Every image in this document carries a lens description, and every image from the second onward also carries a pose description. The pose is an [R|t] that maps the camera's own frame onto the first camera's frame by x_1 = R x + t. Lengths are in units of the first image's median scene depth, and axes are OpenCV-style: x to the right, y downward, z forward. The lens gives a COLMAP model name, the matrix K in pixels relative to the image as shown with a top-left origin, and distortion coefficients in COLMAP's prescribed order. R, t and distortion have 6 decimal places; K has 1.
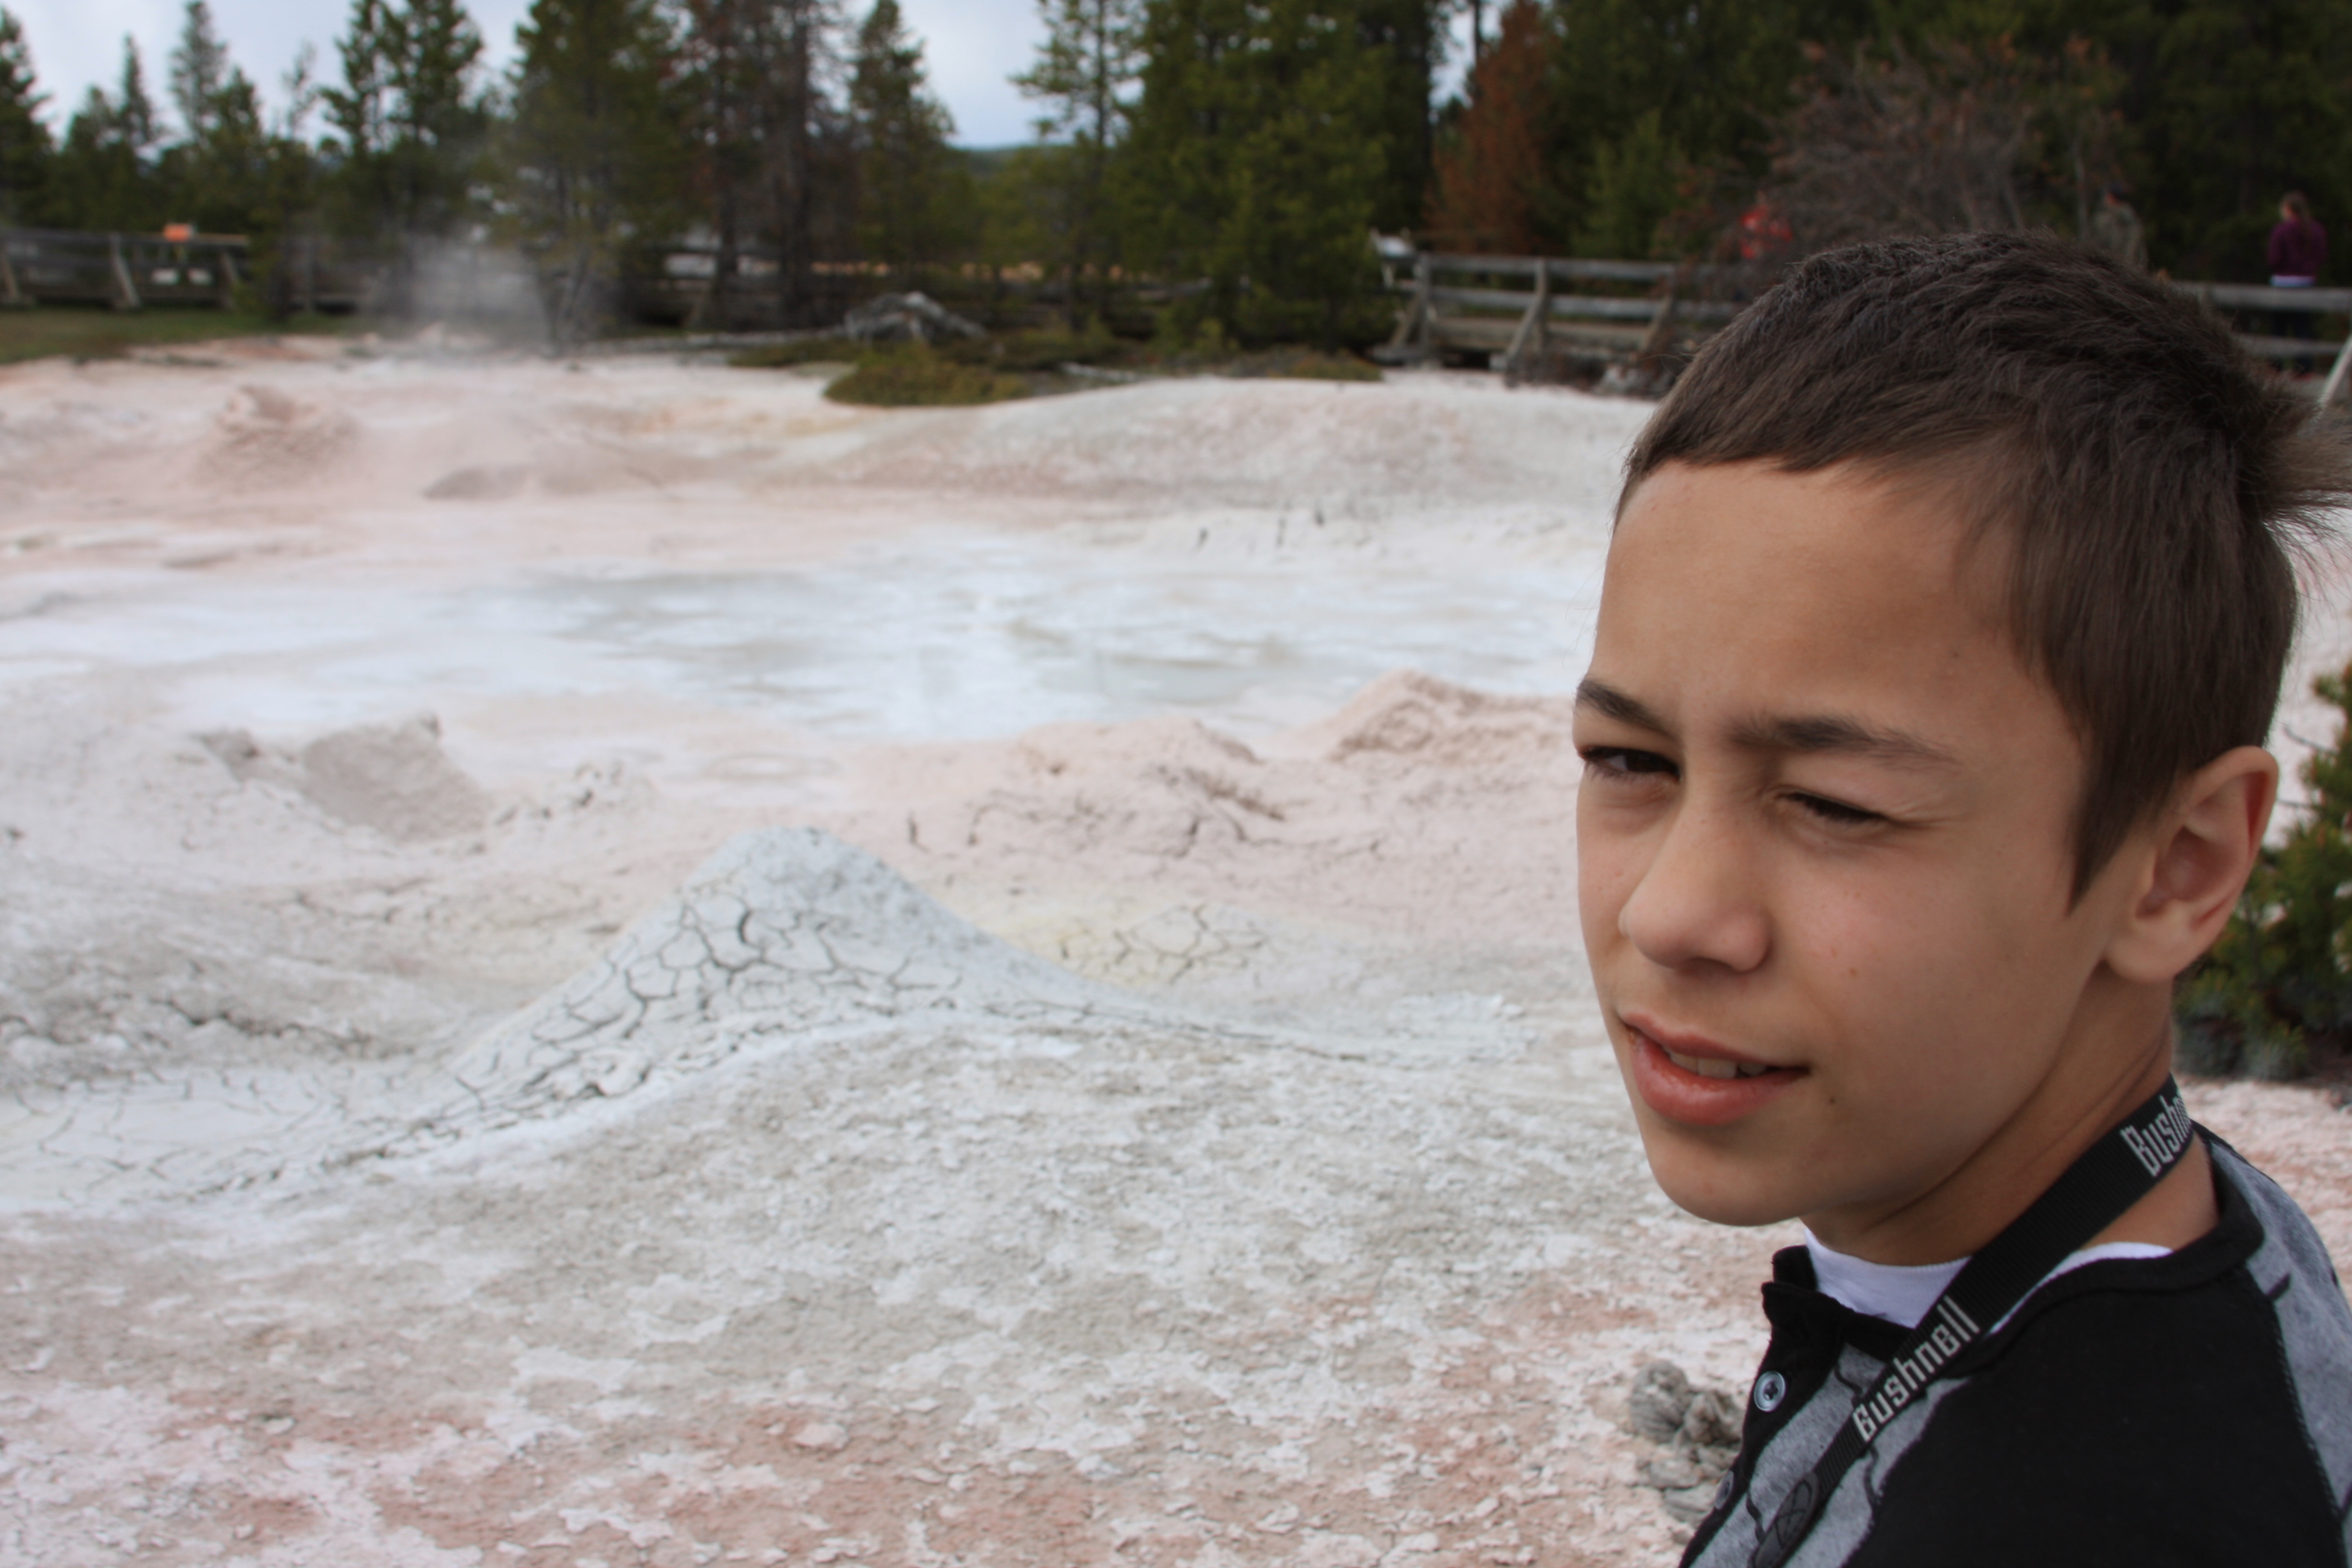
lens RADIAL K [[2825.6, 0, 1077.8], [0, 2825.6, 784.7], [0, 0, 1]] dist [-0.139437, 0.000000]
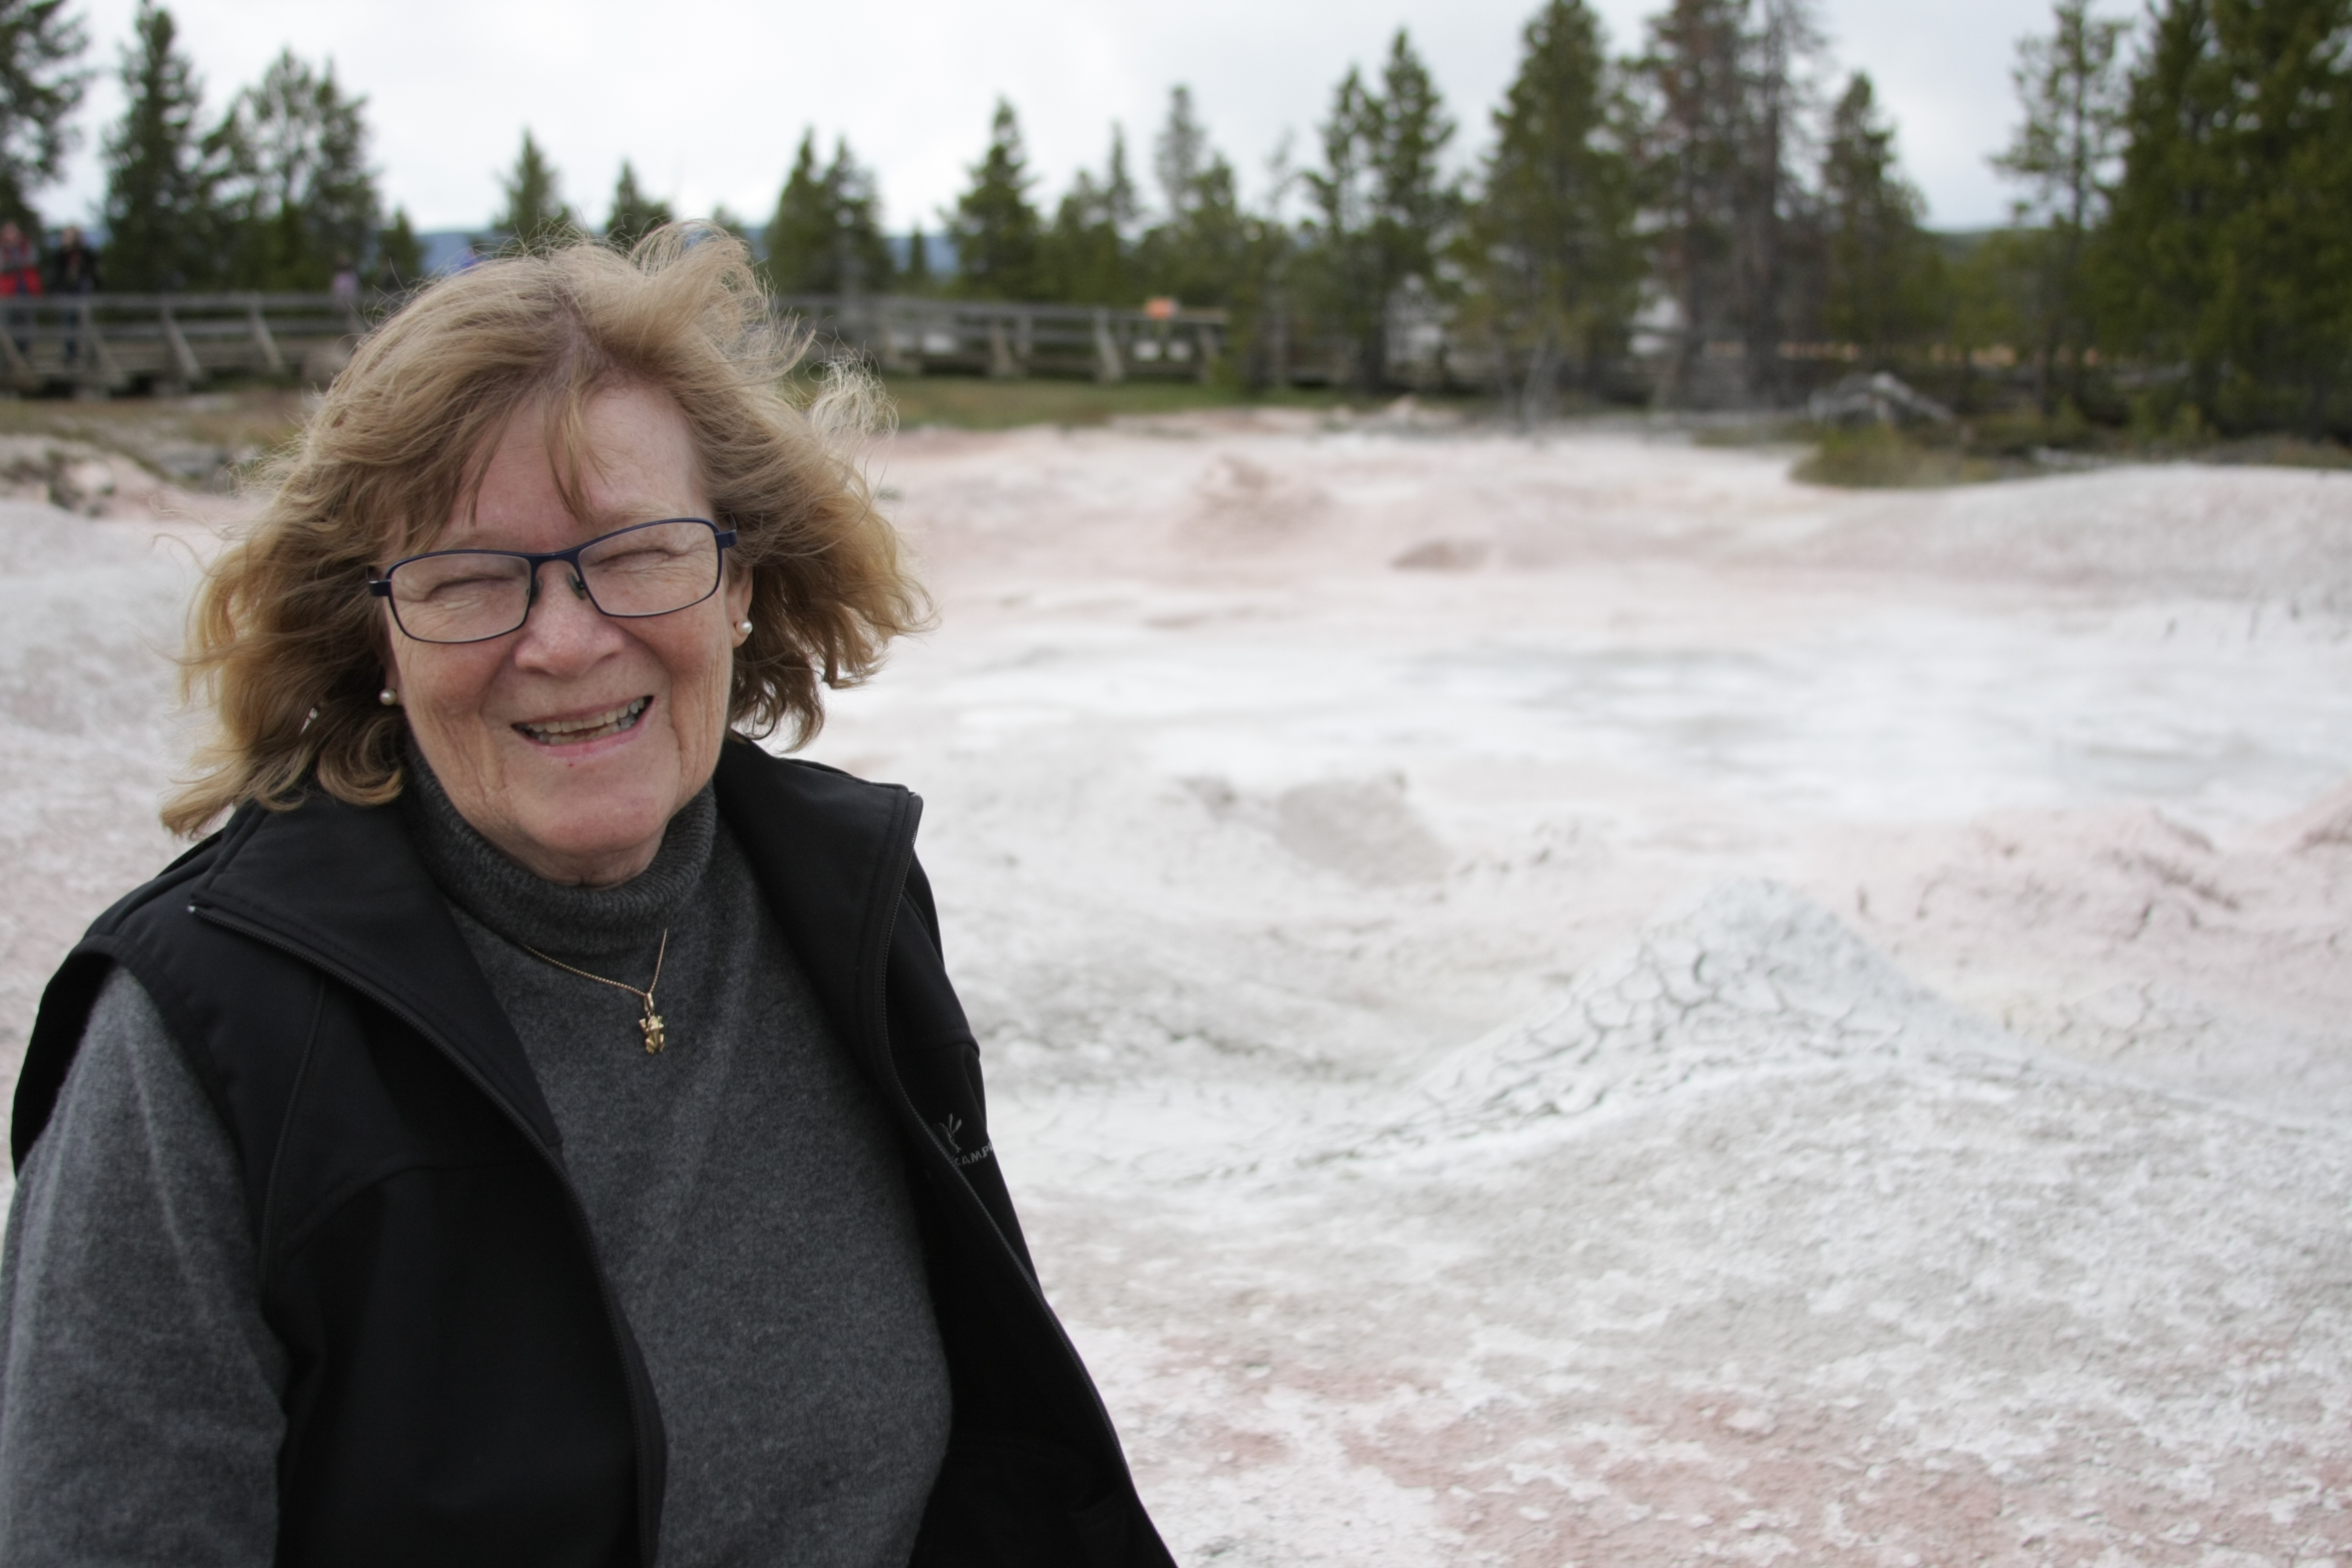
lens RADIAL K [[2825.6, 0, 1204.5], [0, 2825.6, 823.5], [0, 0, 1]] dist [-0.139437, 0.000000]
pose [[0.957661, 0.044211, -0.284485, 0.000944], [-0.048346, 0.998802, -0.007527, 0.007570], [0.283811, 0.020962, 0.958651, -0.034864]]
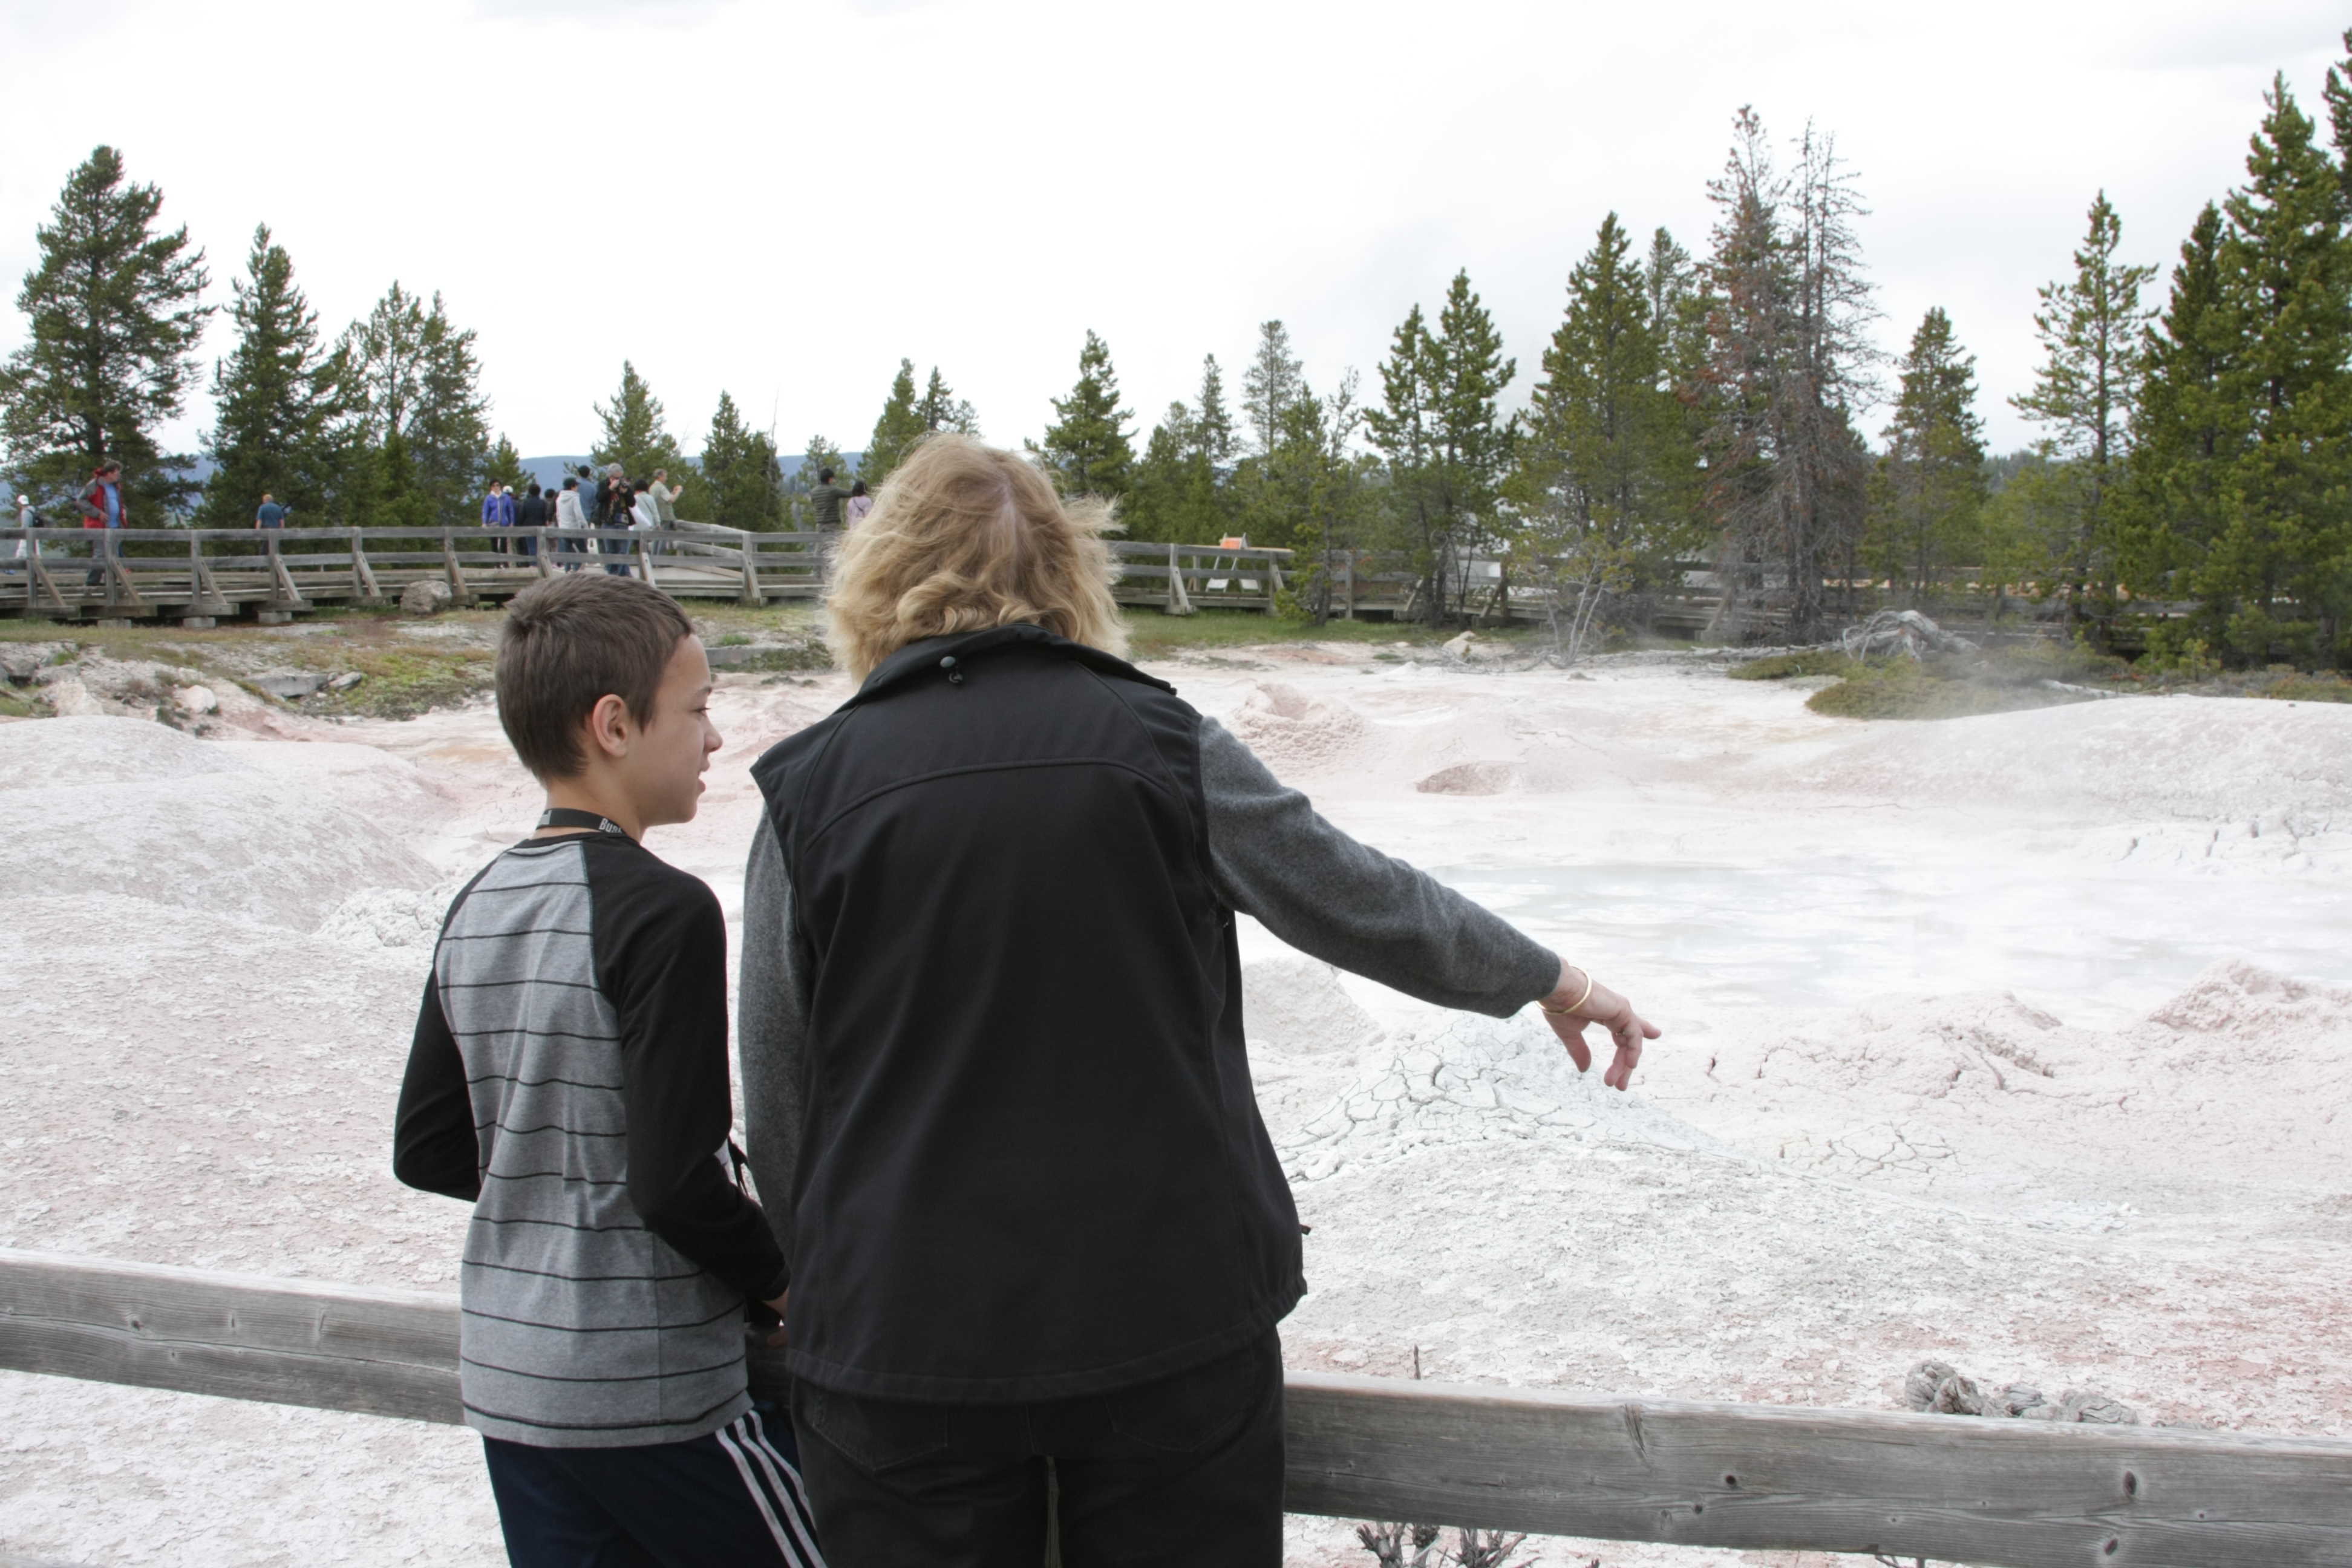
lens RADIAL K [[2825.6, 0, 1186.6], [0, 2825.6, 839.9], [0, 0, 1]] dist [-0.139437, 0.000000]
pose [[0.945633, 0.028028, -0.324024, 0.111545], [-0.057214, 0.995079, -0.080899, 0.030397], [0.320162, 0.095039, 0.942583, -0.173340]]
